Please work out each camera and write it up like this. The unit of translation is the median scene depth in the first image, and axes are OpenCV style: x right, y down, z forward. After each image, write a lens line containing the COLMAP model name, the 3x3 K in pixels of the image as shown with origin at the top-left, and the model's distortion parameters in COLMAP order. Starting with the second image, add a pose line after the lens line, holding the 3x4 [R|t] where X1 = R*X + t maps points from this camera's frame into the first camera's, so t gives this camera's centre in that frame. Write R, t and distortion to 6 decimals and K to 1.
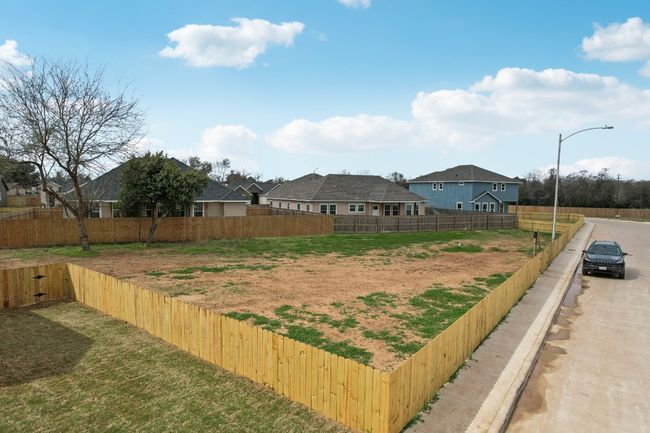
lens RADIAL K [[417.3, 0, 328.4], [0, 417.3, 218.9], [0, 0, 1]] dist [-0.078151, 0.073864]
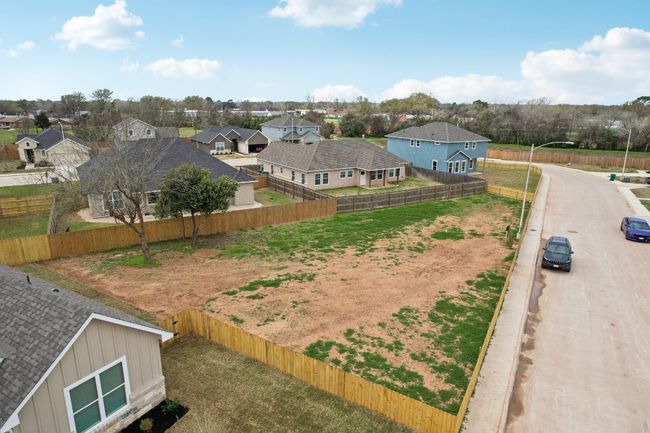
lens RADIAL K [[417.3, 0, 328.4], [0, 417.3, 218.9], [0, 0, 1]] dist [-0.078151, 0.073864]
pose [[0.995469, -0.029583, 0.090373, -0.284314], [0.011276, 0.980397, 0.196710, -0.440957], [-0.094421, -0.194800, 0.976288, -0.323139]]
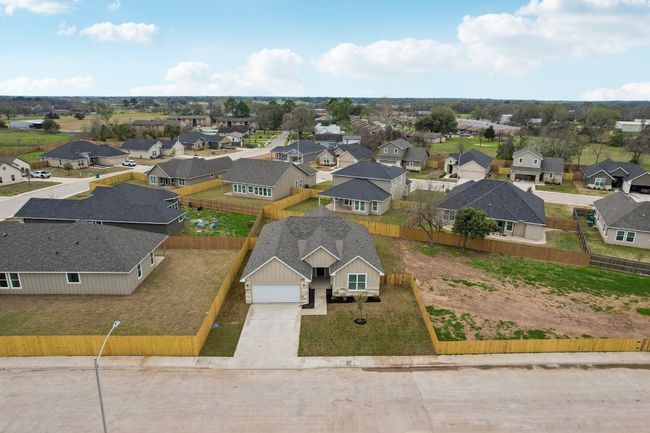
lens RADIAL K [[417.3, 0, 328.4], [0, 417.3, 218.9], [0, 0, 1]] dist [-0.078151, 0.073864]
pose [[0.595755, 0.216658, -0.773392, 1.318295], [-0.057829, 0.972001, 0.227749, -0.971834], [0.801081, -0.090959, 0.591604, -1.325529]]
